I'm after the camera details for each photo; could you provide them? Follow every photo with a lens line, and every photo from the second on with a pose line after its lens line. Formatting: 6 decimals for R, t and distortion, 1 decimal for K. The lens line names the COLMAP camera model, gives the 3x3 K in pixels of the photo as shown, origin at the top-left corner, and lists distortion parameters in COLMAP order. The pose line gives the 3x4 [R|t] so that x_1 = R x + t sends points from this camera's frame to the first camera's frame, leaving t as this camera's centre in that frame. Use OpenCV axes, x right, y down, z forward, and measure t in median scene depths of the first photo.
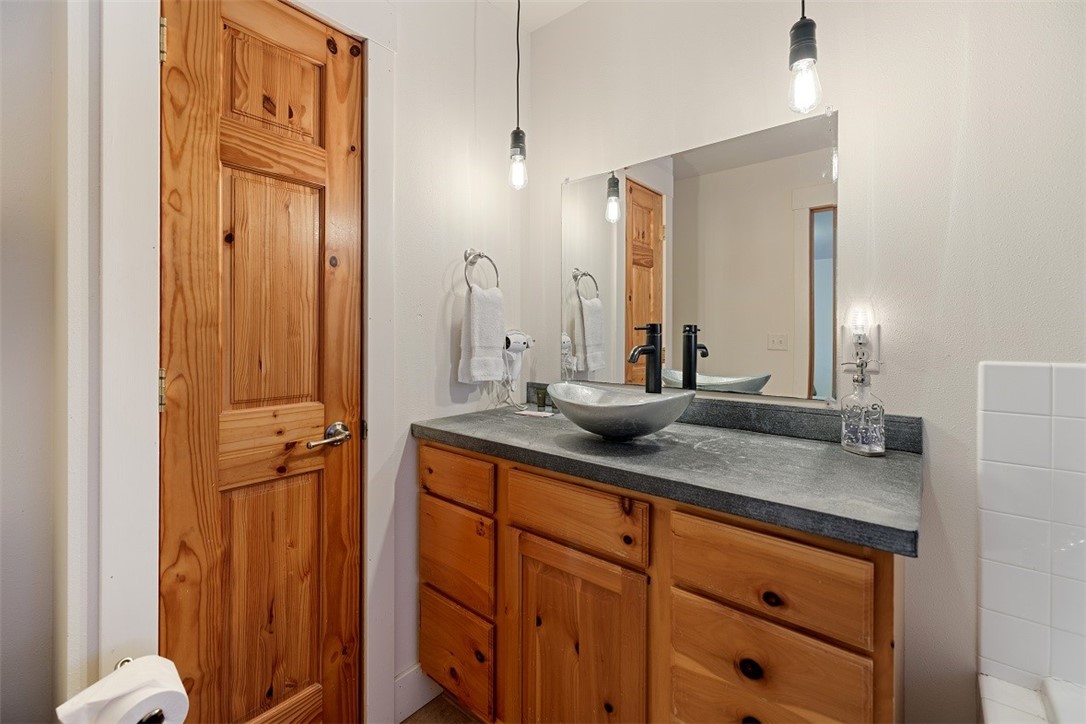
lens RADIAL K [[460.0, 0, 541.6], [0, 460.0, 337.2], [0, 0, 1]] dist [0.001587, 0.000076]
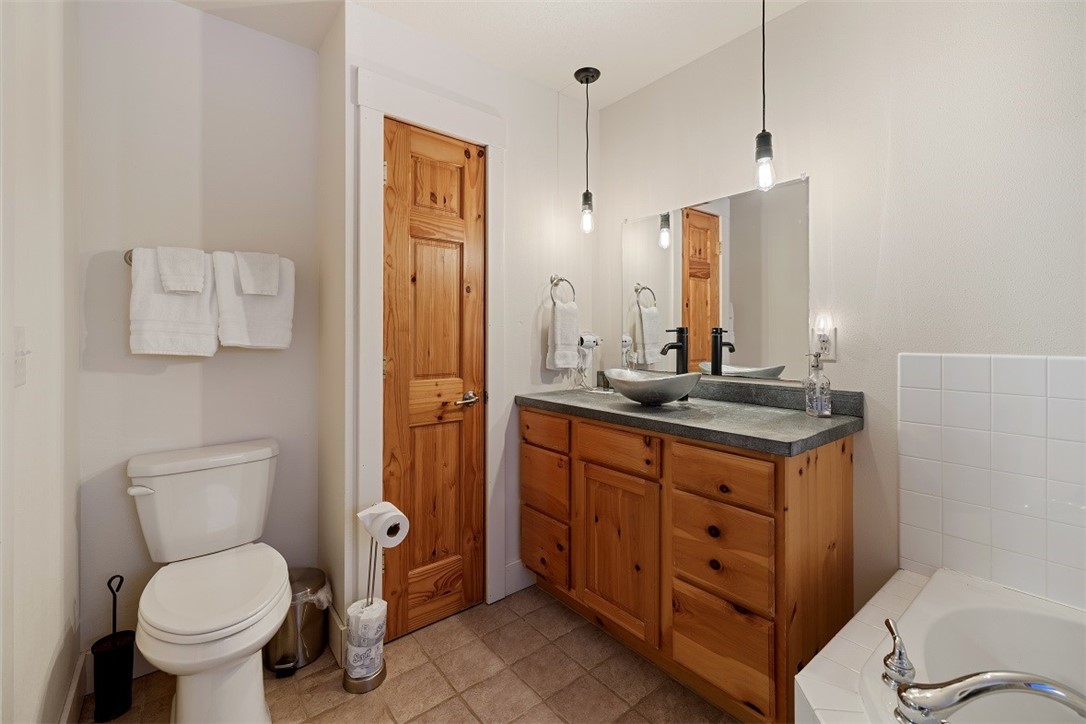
lens RADIAL K [[460.0, 0, 541.6], [0, 460.0, 337.2], [0, 0, 1]] dist [0.001587, 0.000076]
pose [[0.980780, -0.001958, -0.195109, 0.106198], [0.001447, 0.999995, -0.002764, 0.004270], [0.195113, 0.002428, 0.980778, -0.515513]]
